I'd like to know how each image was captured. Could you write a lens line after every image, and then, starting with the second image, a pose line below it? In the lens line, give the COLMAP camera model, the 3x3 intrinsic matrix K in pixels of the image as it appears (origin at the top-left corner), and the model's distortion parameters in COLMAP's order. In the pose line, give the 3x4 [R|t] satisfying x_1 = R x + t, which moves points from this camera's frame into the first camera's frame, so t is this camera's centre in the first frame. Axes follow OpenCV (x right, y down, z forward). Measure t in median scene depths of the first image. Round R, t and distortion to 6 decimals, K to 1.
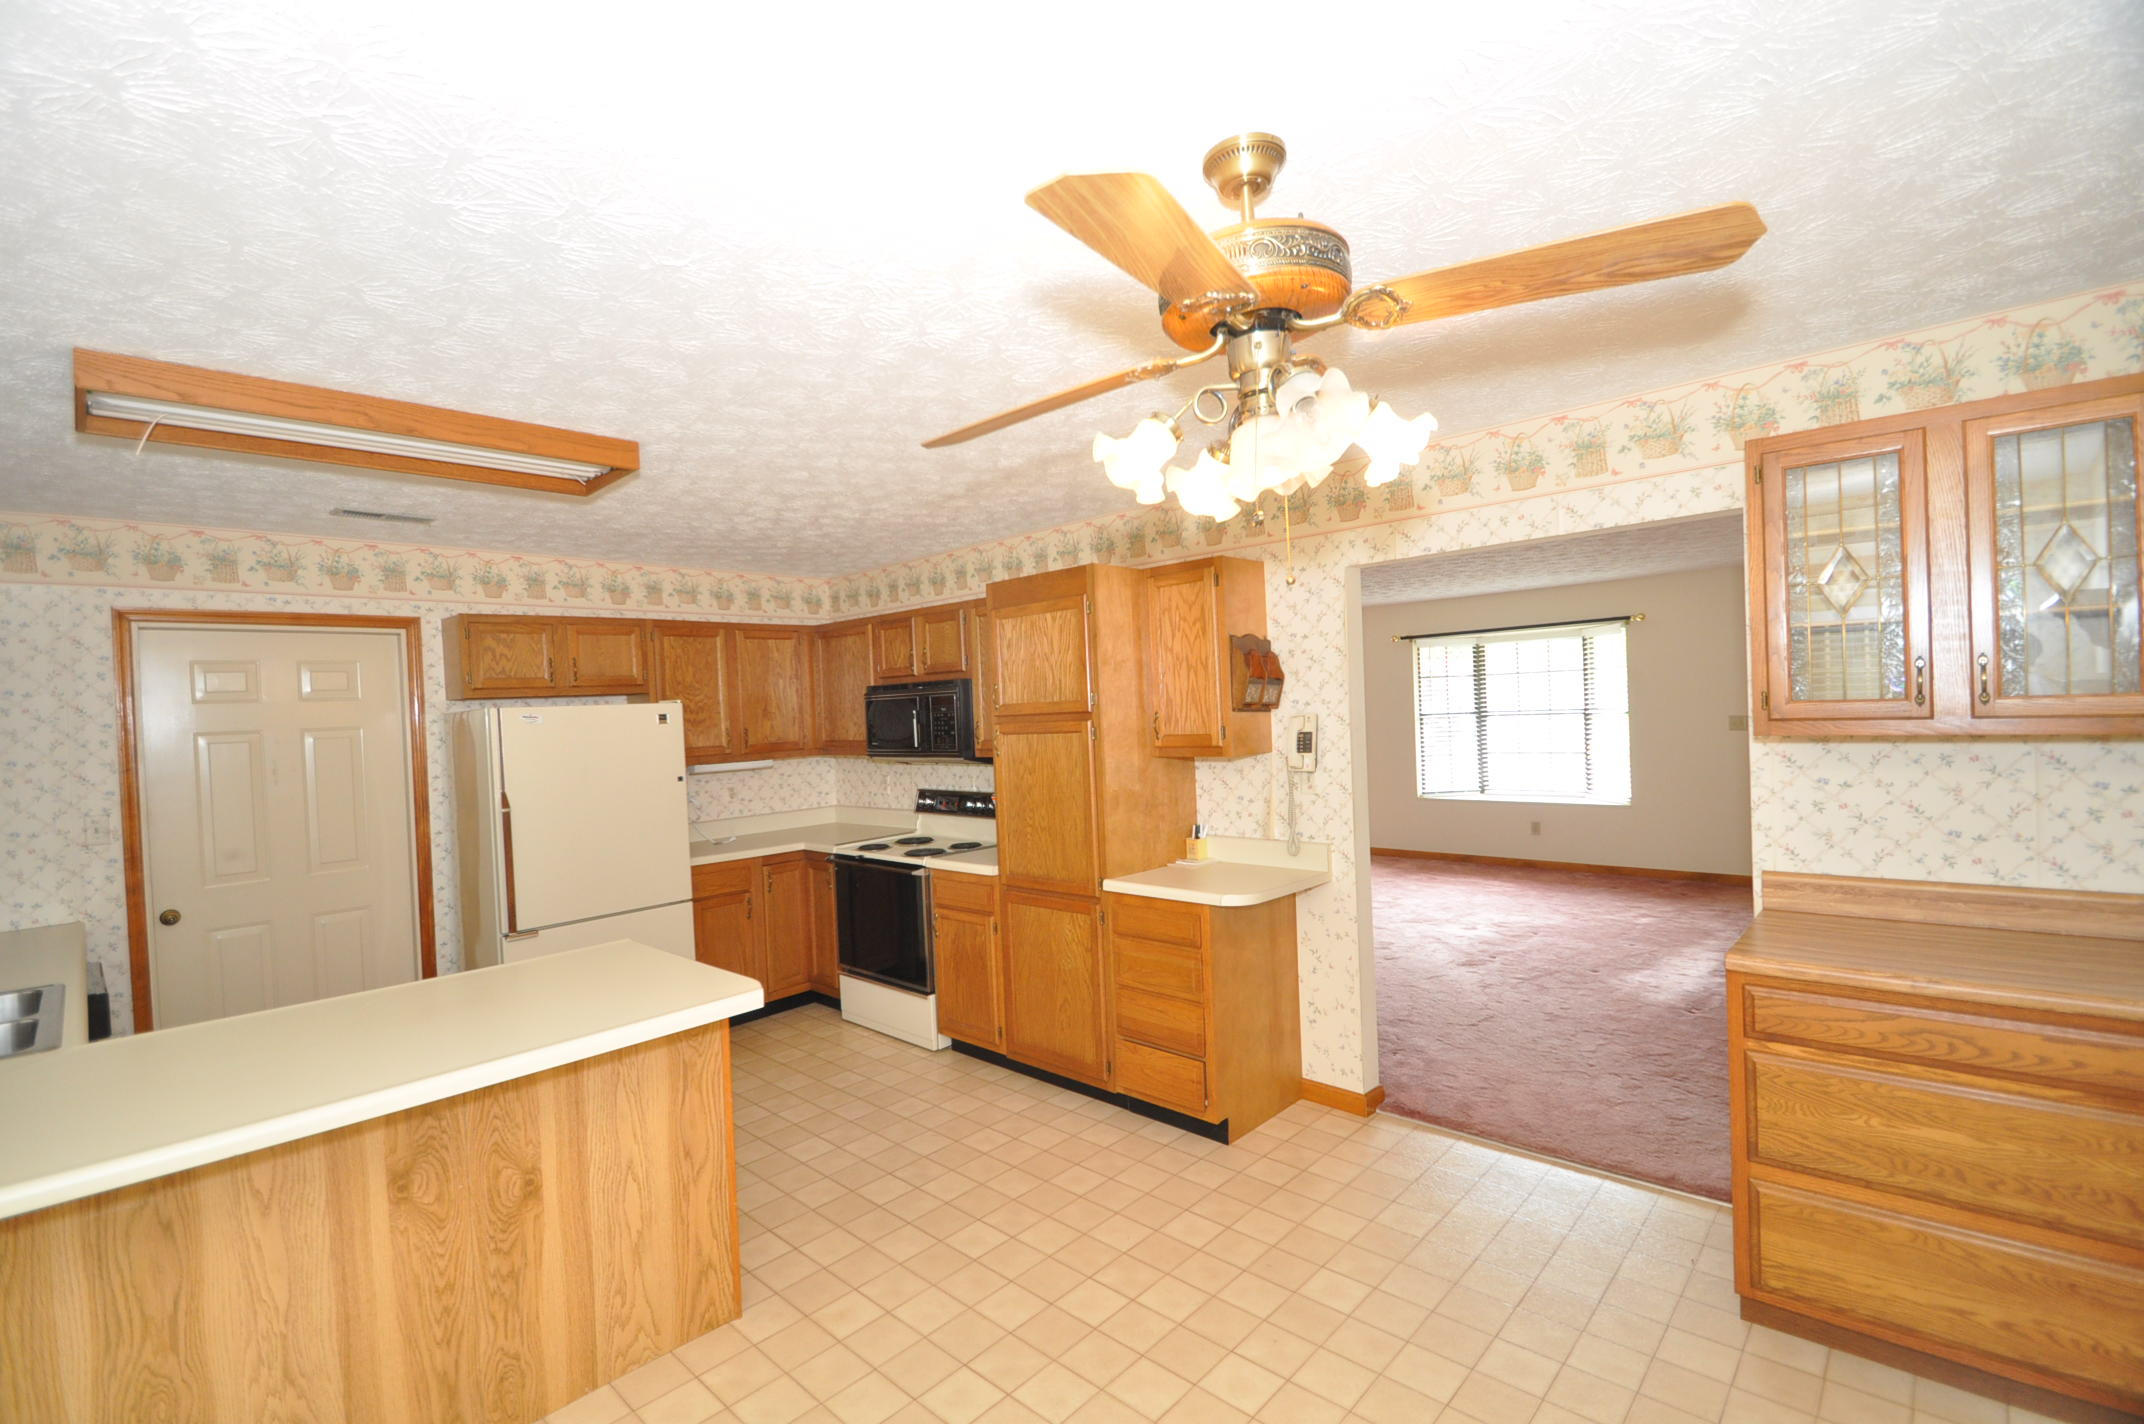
lens RADIAL K [[935.4, 0, 1031.6], [0, 935.4, 707.3], [0, 0, 1]] dist [-0.022828, -0.000555]
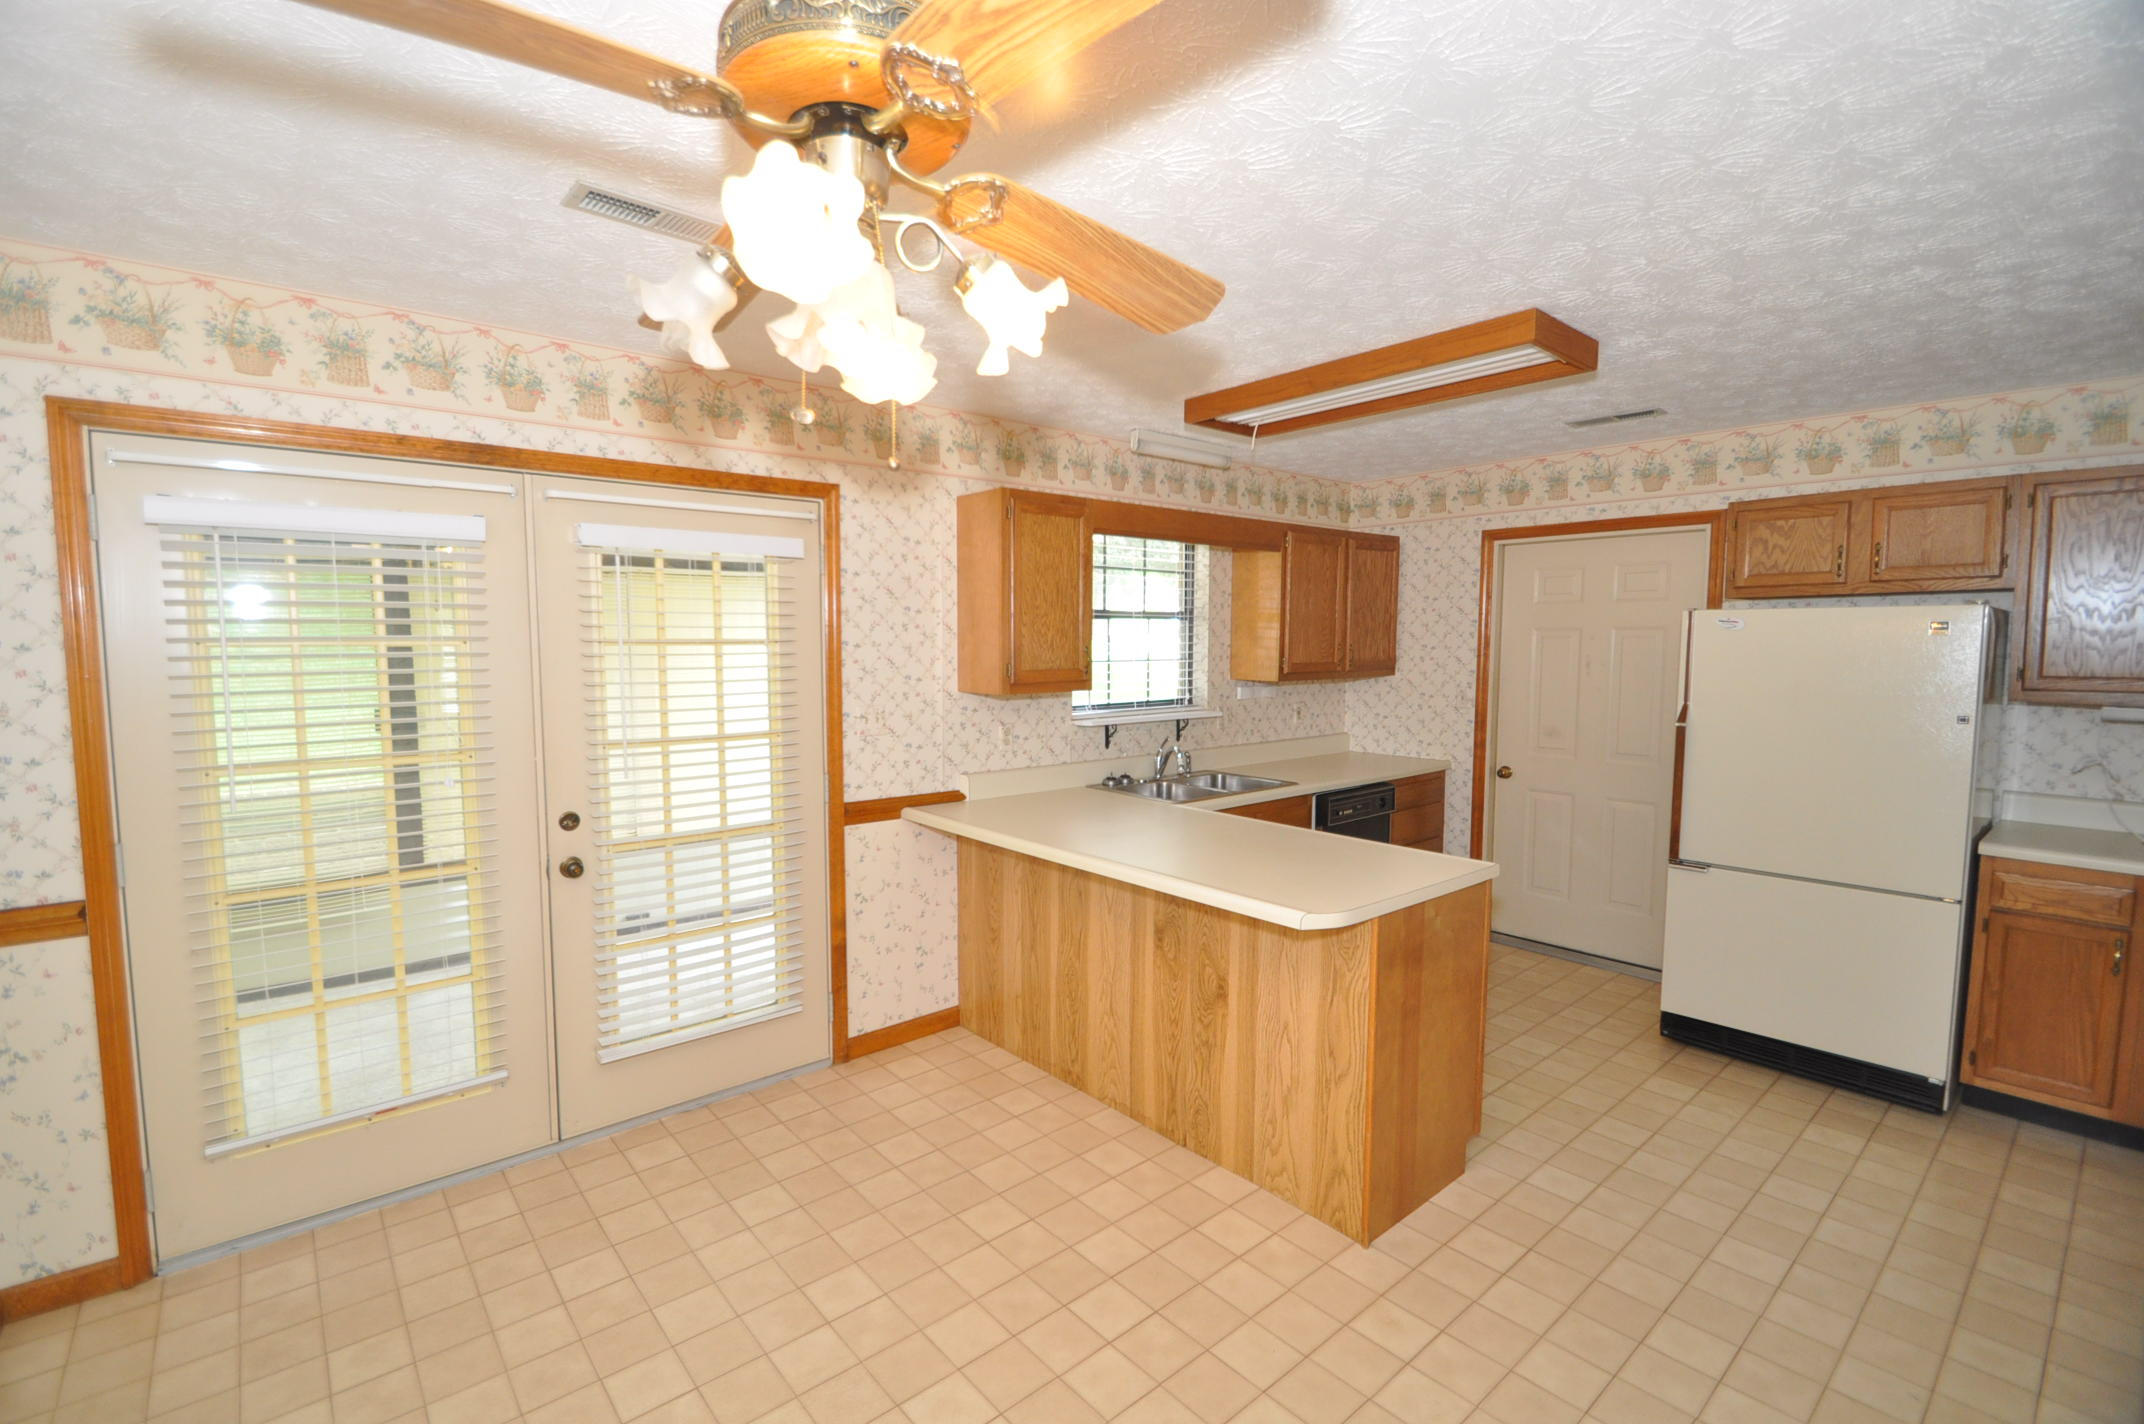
lens RADIAL K [[935.4, 0, 1031.6], [0, 935.4, 707.3], [0, 0, 1]] dist [-0.022828, -0.000555]
pose [[-0.123429, 0.113610, -0.985829, 0.407984], [0.009353, 0.993514, 0.113324, -0.014001], [0.992309, 0.004767, -0.123691, 0.499421]]
